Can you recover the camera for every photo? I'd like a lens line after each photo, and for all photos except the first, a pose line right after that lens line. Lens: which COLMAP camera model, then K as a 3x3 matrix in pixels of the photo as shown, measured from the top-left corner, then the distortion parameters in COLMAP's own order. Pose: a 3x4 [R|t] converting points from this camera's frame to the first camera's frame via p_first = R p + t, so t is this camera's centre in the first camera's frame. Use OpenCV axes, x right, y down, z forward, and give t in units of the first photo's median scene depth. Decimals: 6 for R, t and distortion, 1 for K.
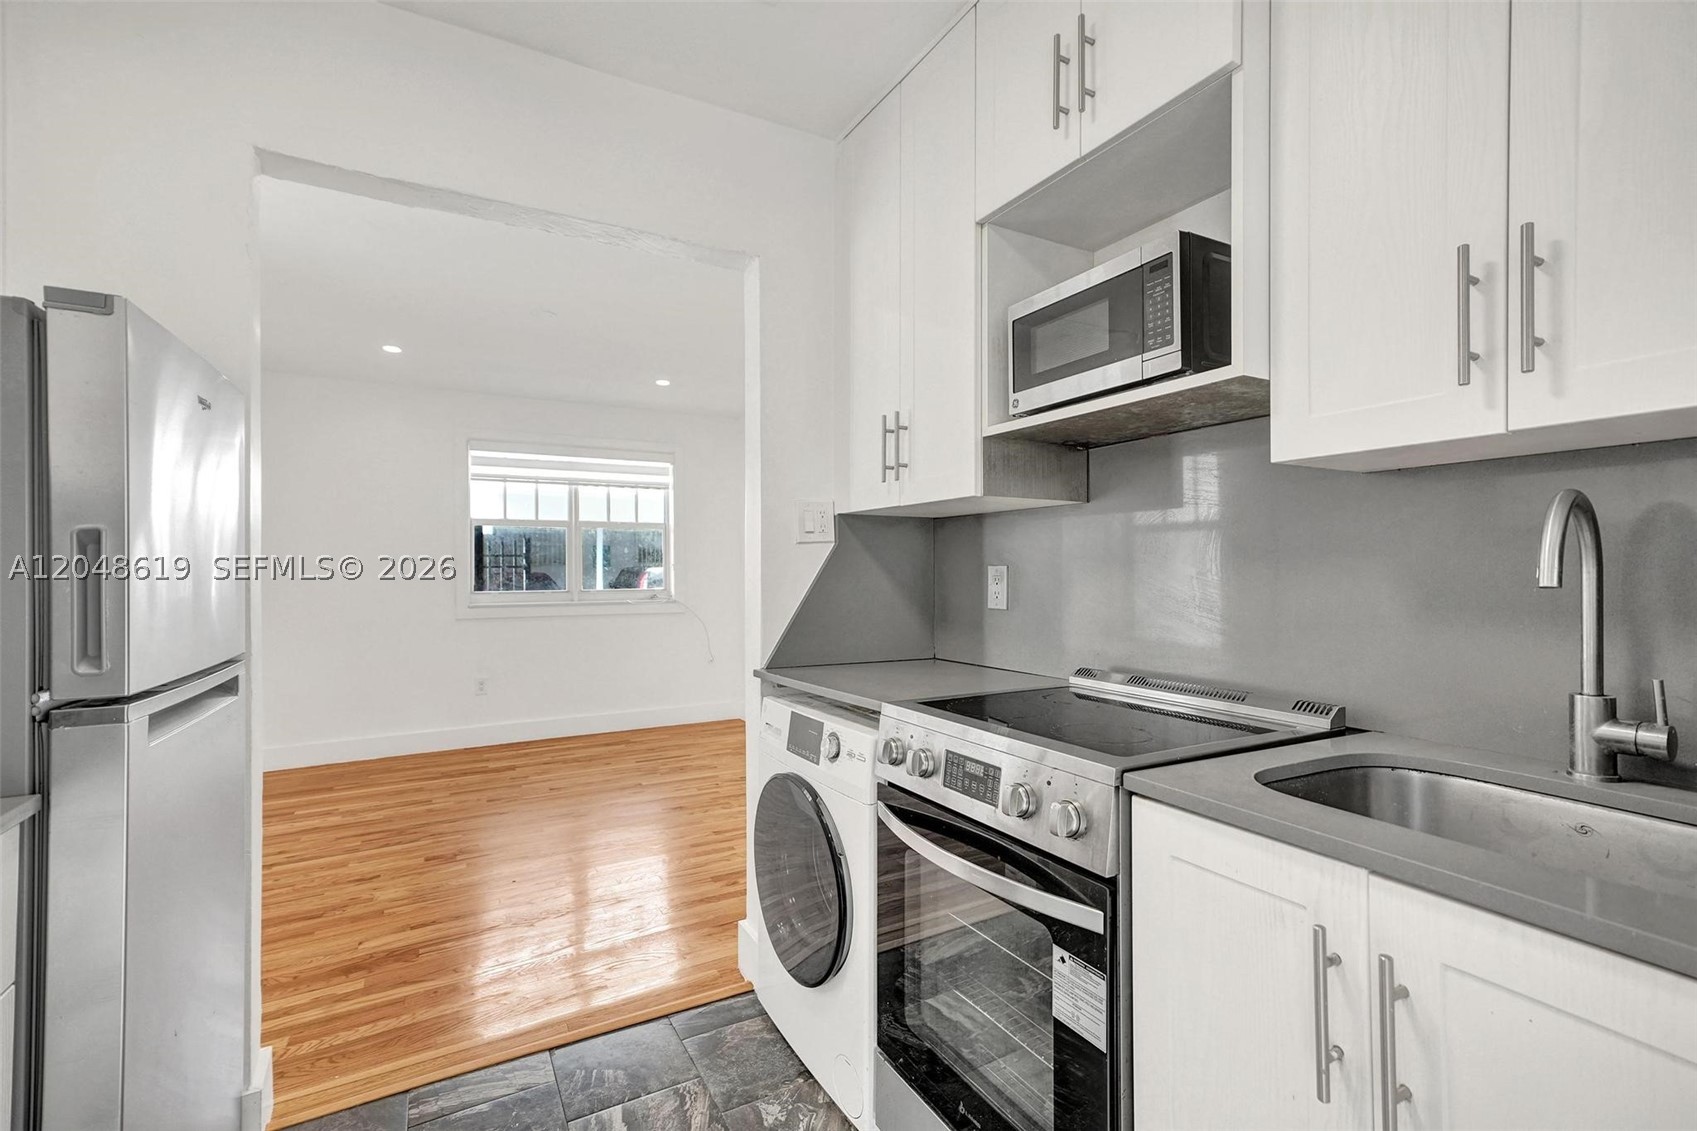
lens RADIAL K [[762.2, 0, 847.7], [0, 762.2, 563.9], [0, 0, 1]] dist [-0.003256, 0.010228]
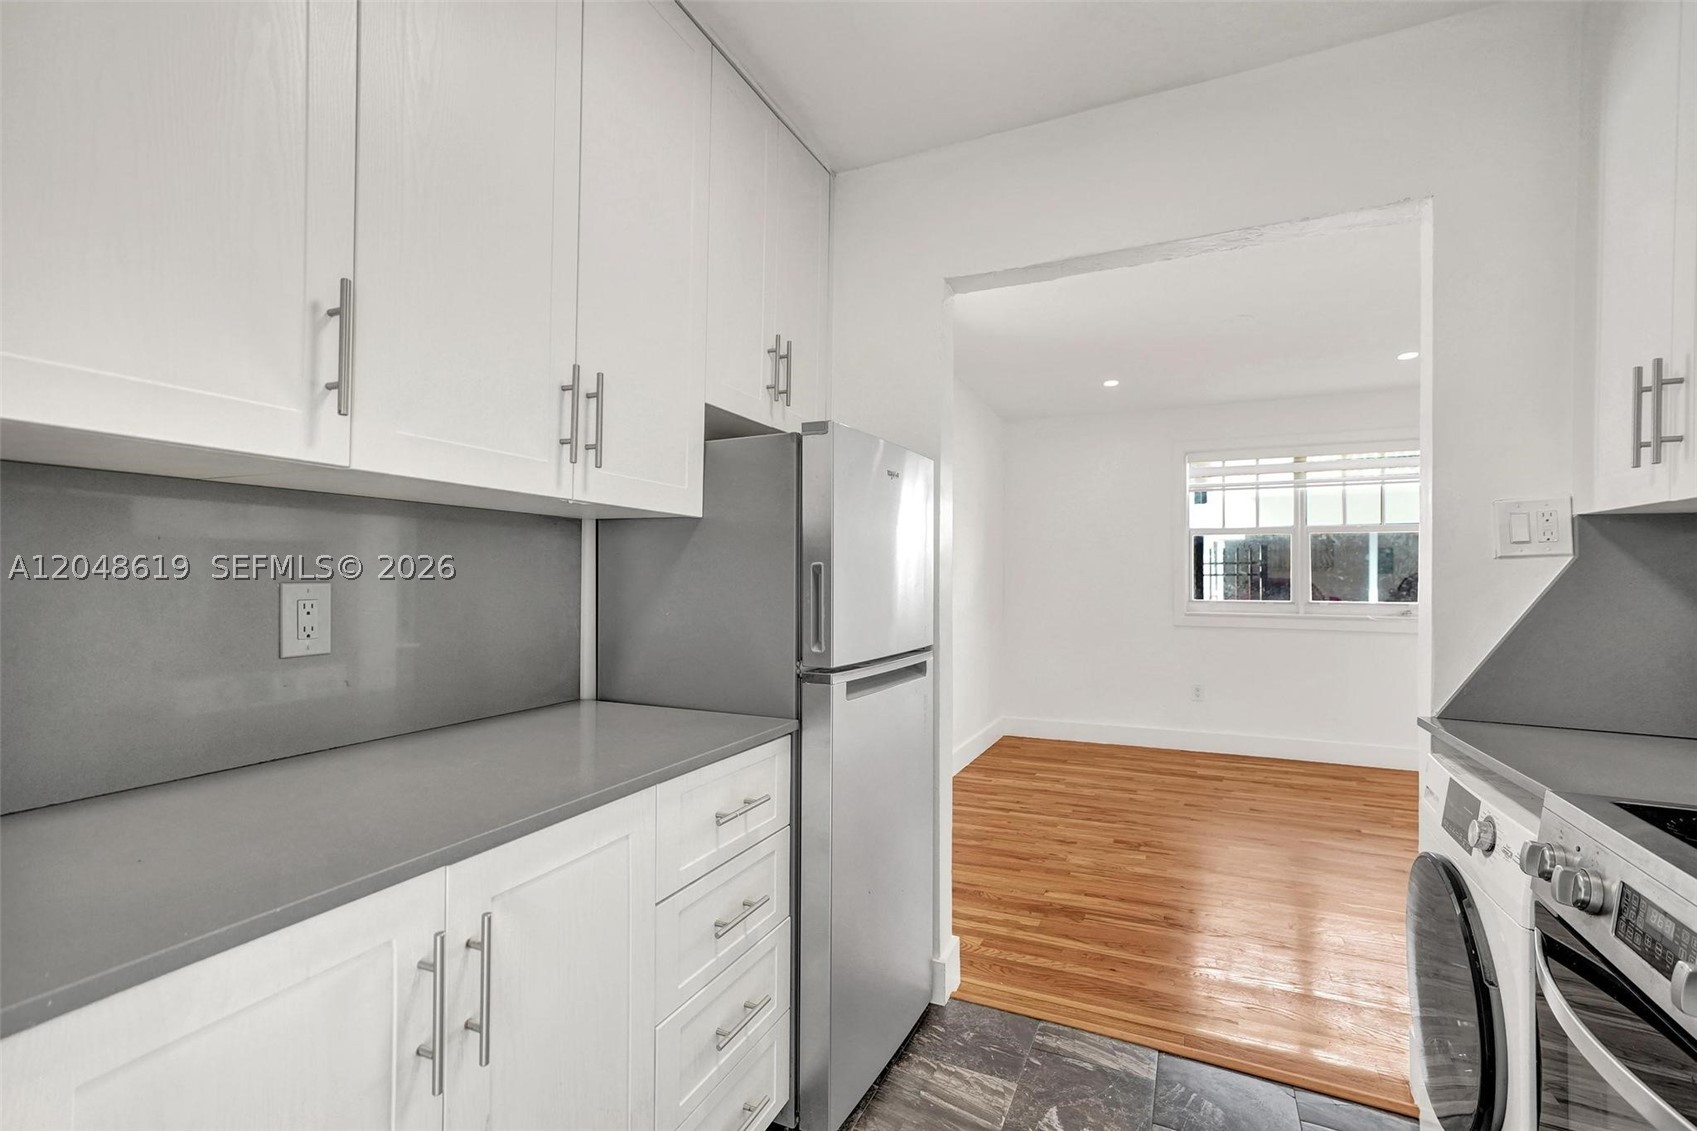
lens RADIAL K [[759.2, 0, 840.0], [0, 759.2, 568.8], [0, 0, 1]] dist [0.001831, 0.005692]
pose [[0.582851, 0.000337, -0.812579, 0.122976], [0.000846, 0.999999, 0.001022, -0.012844], [0.812579, -0.001283, 0.582850, 0.027892]]
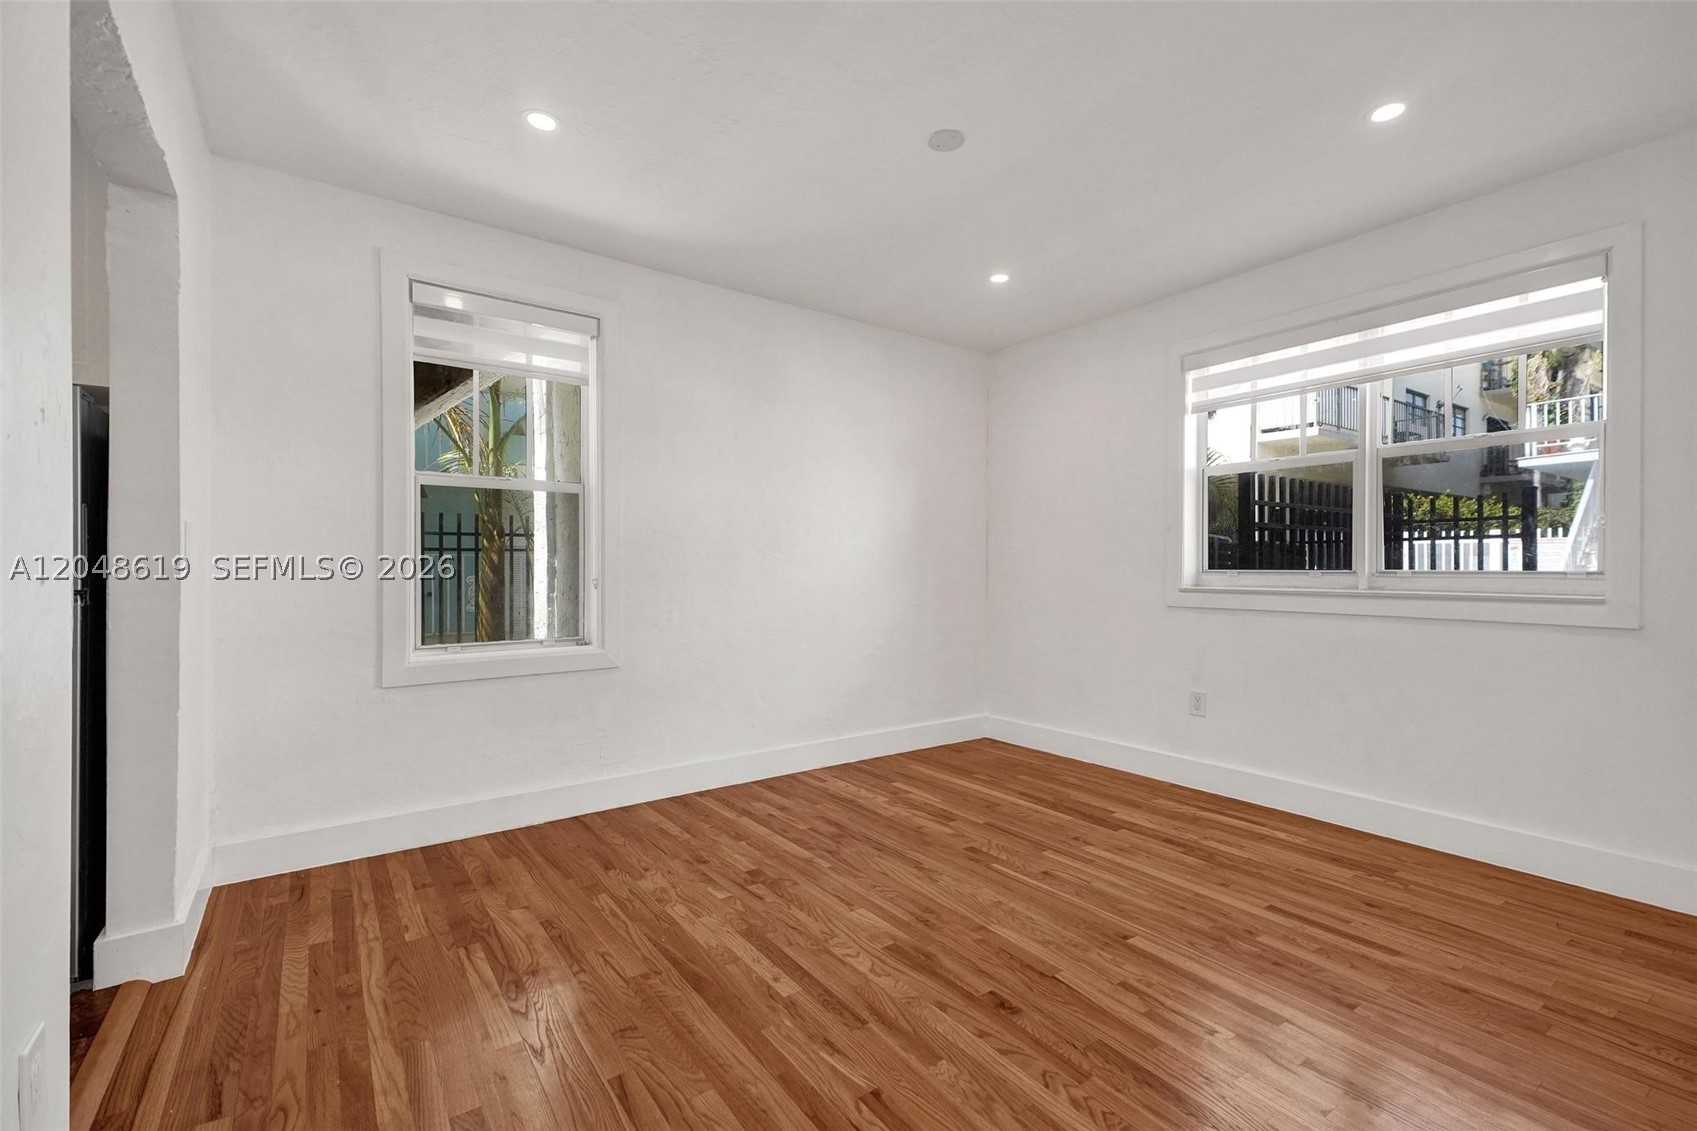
lens RADIAL K [[734.9, 0, 844.1], [0, 734.9, 565.2], [0, 0, 1]] dist [0.034060, -0.000205]
pose [[0.104184, 0.003861, -0.994551, 0.300426], [0.013848, 0.999890, 0.005332, 0.044735], [0.994462, -0.014328, 0.104119, 1.090051]]
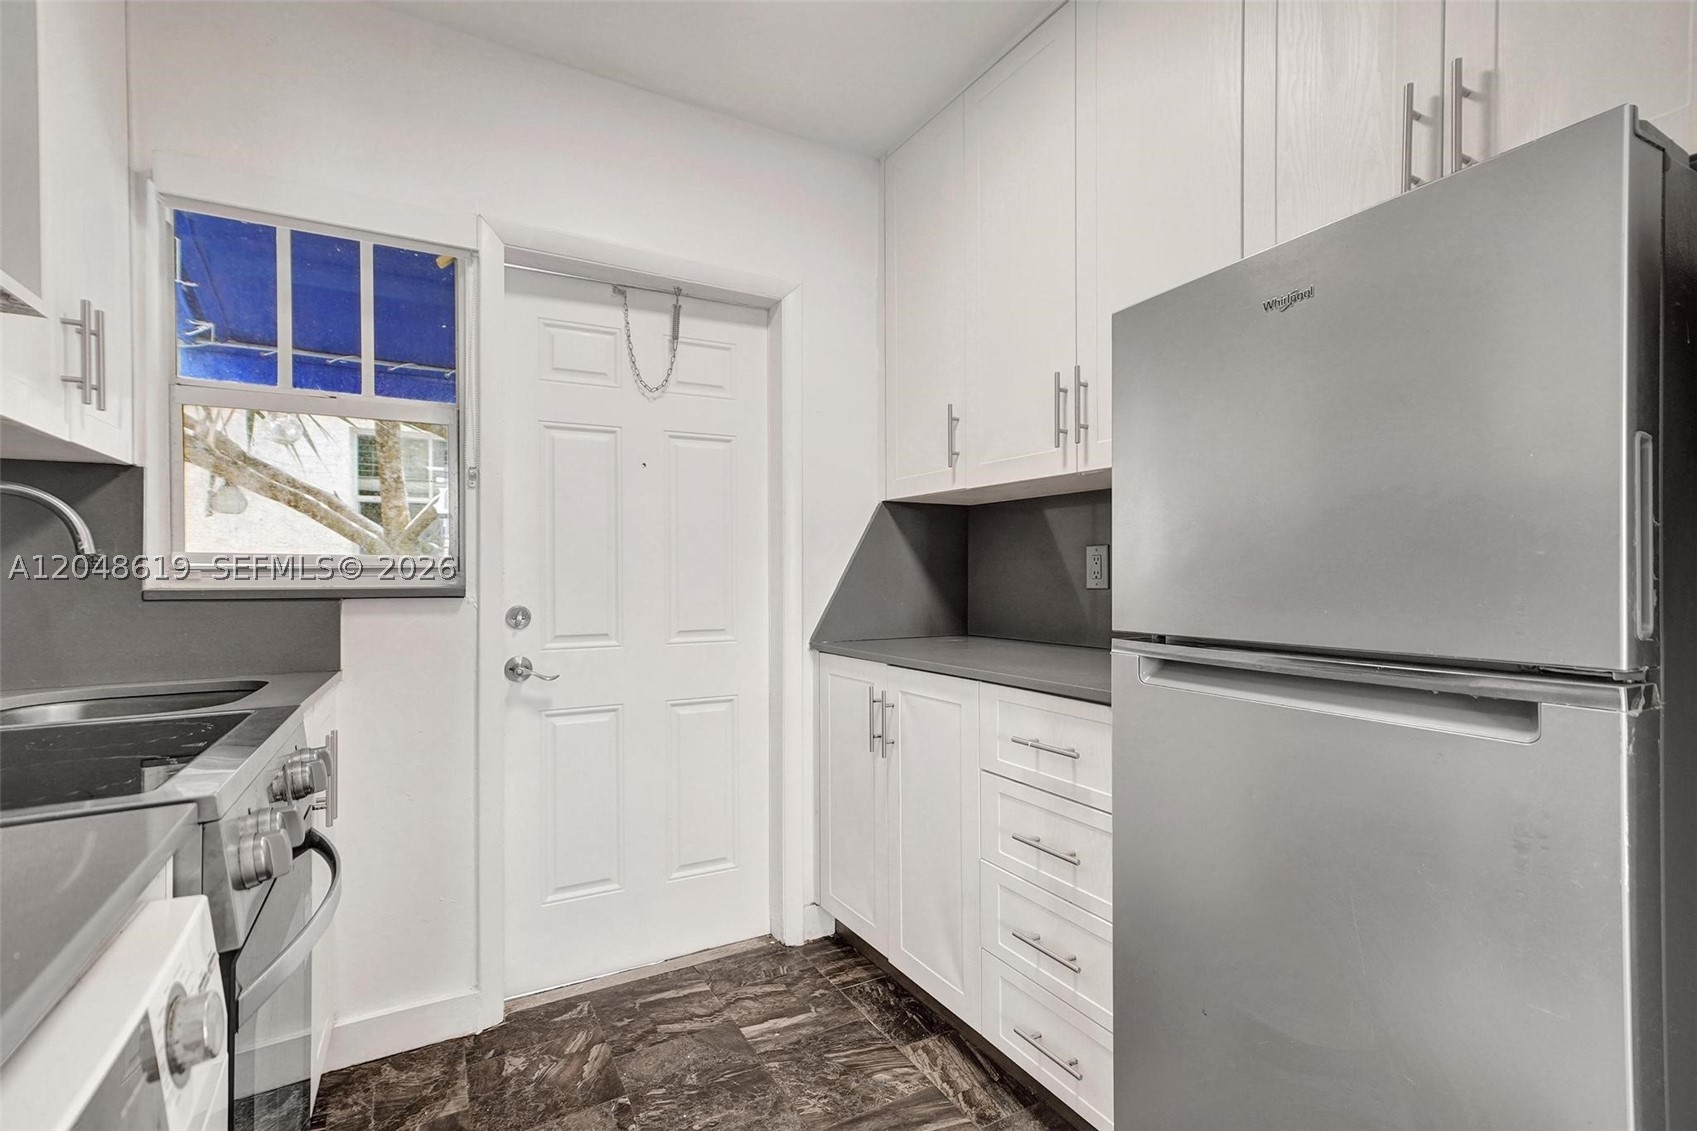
lens RADIAL K [[759.2, 0, 840.0], [0, 759.2, 568.8], [0, 0, 1]] dist [0.001831, 0.005692]
pose [[-0.999833, 0.009245, -0.015785, -0.152328], [0.009529, 0.999793, -0.018001, 0.028509], [0.015615, -0.018148, -0.999713, 0.741909]]
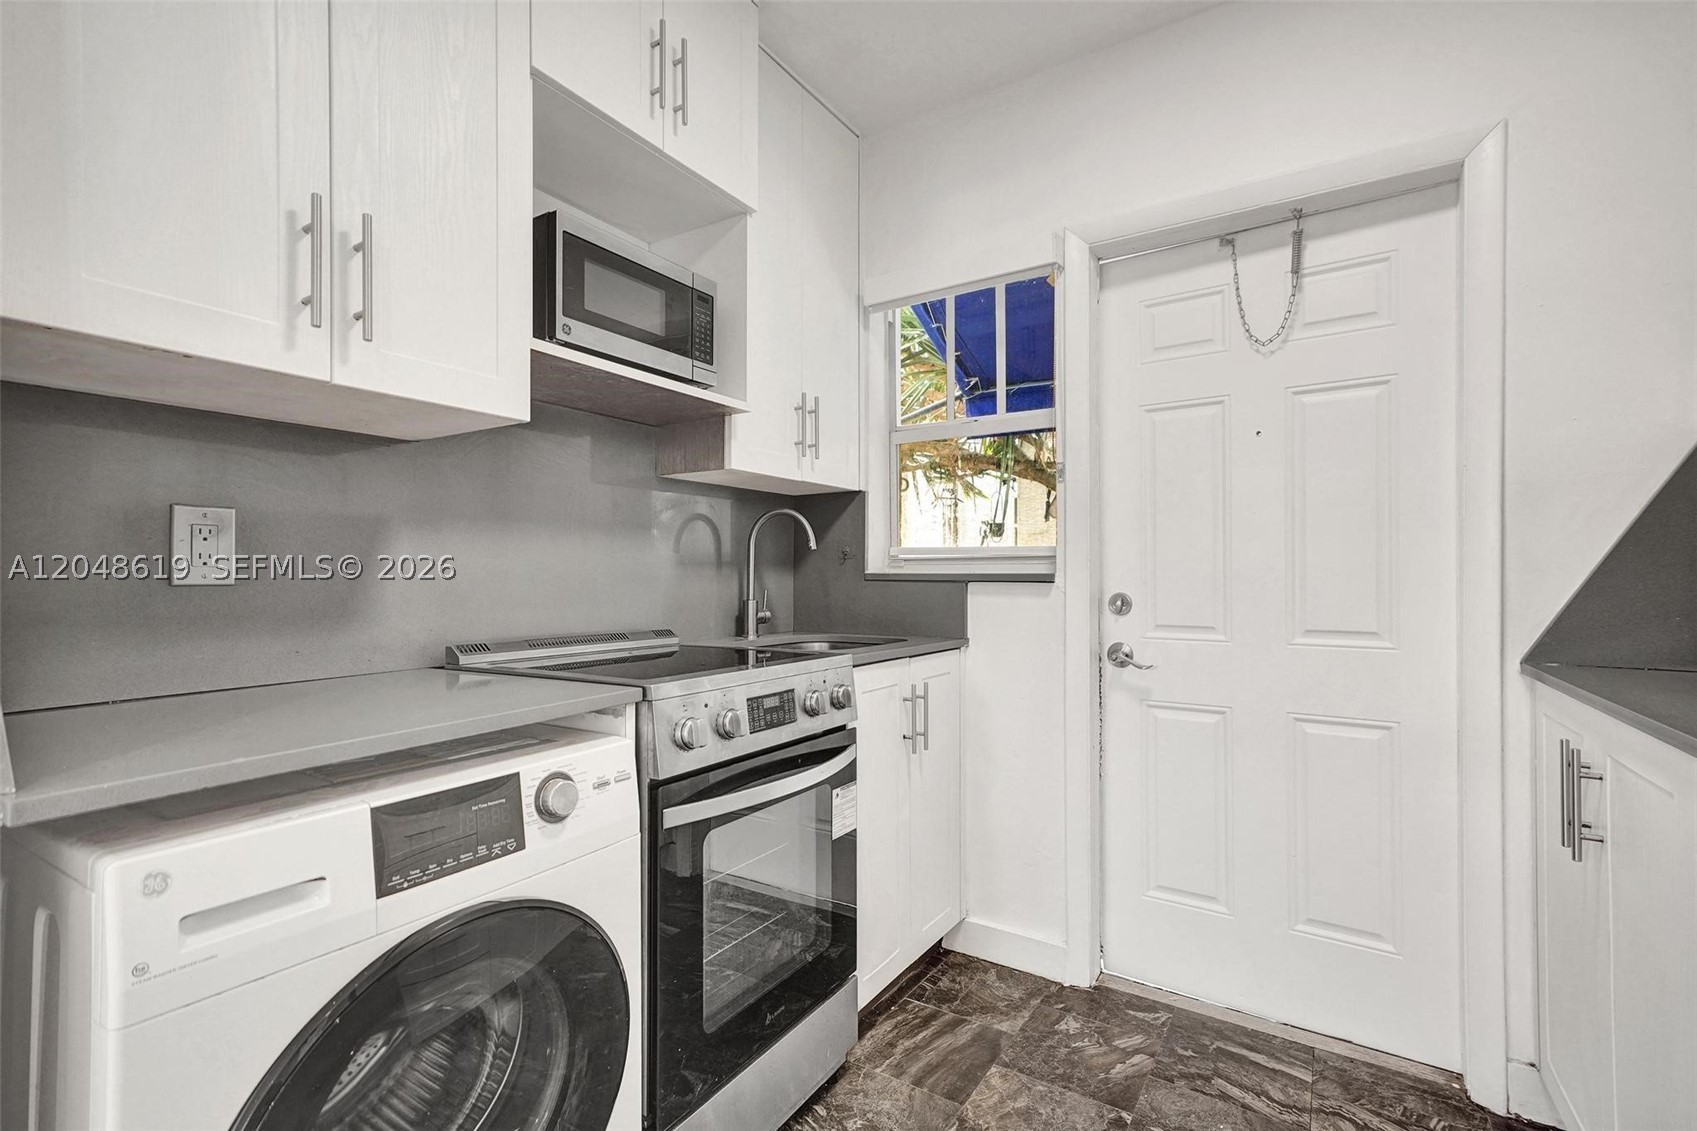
lens RADIAL K [[759.3, 0, 851.5], [0, 759.3, 570.9], [0, 0, 1]] dist [0.003868, 0.000625]
pose [[-0.483986, 0.011357, 0.875002, -0.363547], [-0.005723, 0.999853, -0.016143, 0.039480], [-0.875057, -0.012821, -0.483850, 0.604091]]
